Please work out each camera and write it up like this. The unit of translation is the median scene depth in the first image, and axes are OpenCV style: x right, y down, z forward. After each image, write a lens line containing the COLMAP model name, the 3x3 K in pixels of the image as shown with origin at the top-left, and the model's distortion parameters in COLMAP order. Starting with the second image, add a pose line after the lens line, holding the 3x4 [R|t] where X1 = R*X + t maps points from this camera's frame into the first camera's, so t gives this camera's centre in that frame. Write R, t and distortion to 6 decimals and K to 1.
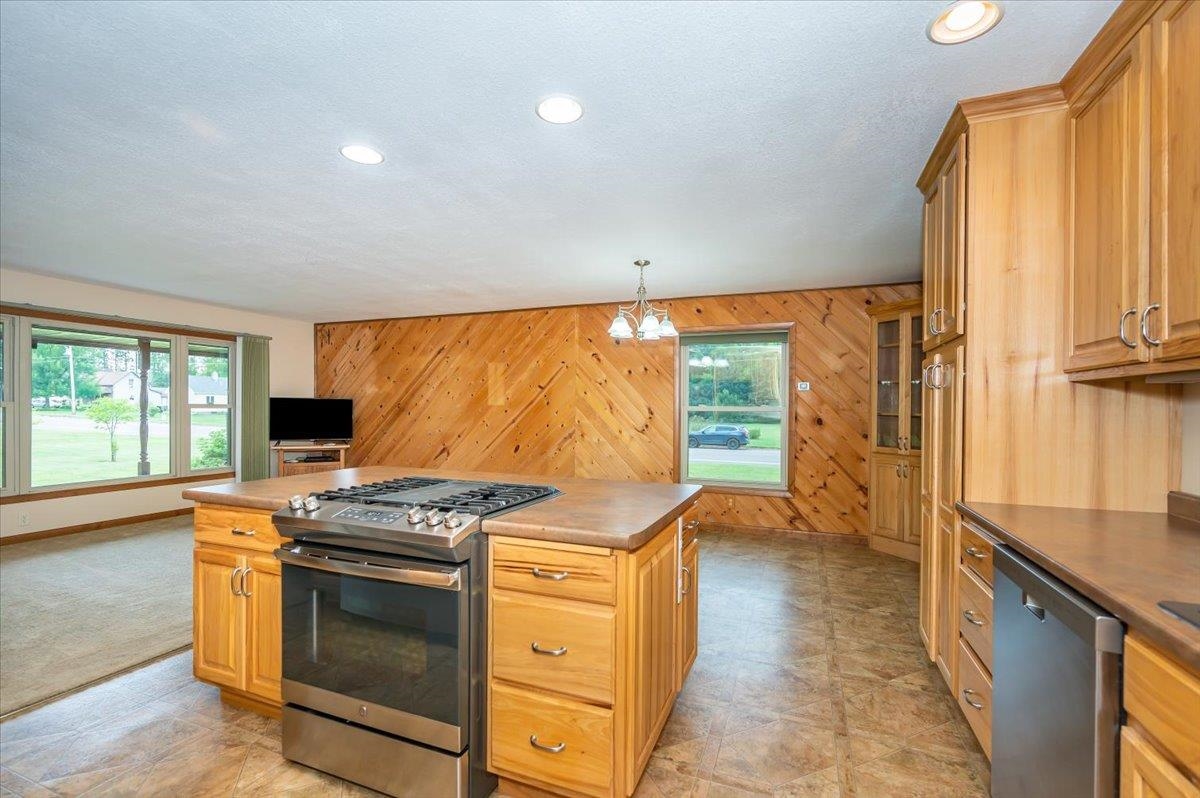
lens RADIAL K [[522.9, 0, 603.5], [0, 522.9, 409.2], [0, 0, 1]] dist [0.001265, -0.000652]
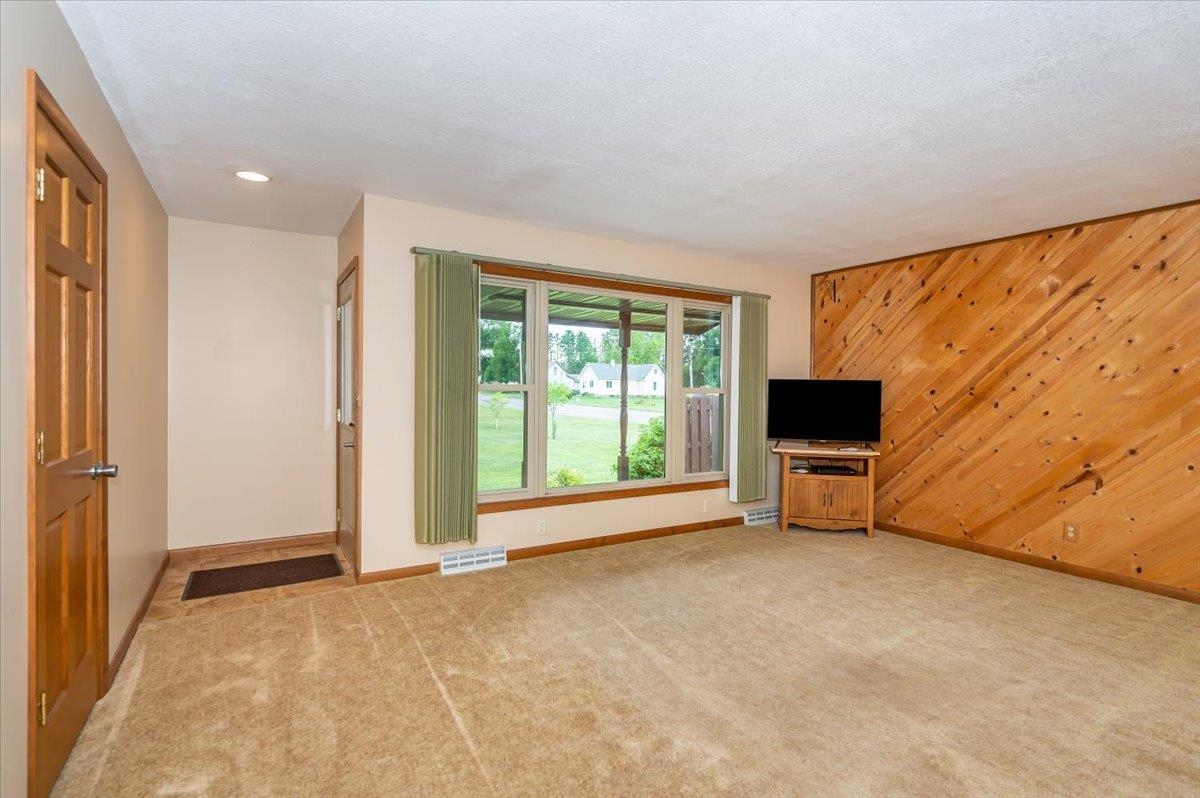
lens RADIAL K [[522.9, 0, 595.4], [0, 522.9, 394.2], [0, 0, 1]] dist [0.001265, -0.000652]
pose [[0.808763, 0.009177, -0.588064, -0.390449], [-0.008895, 0.999955, 0.003371, -0.001954], [0.588068, 0.002504, 0.808808, 0.269851]]
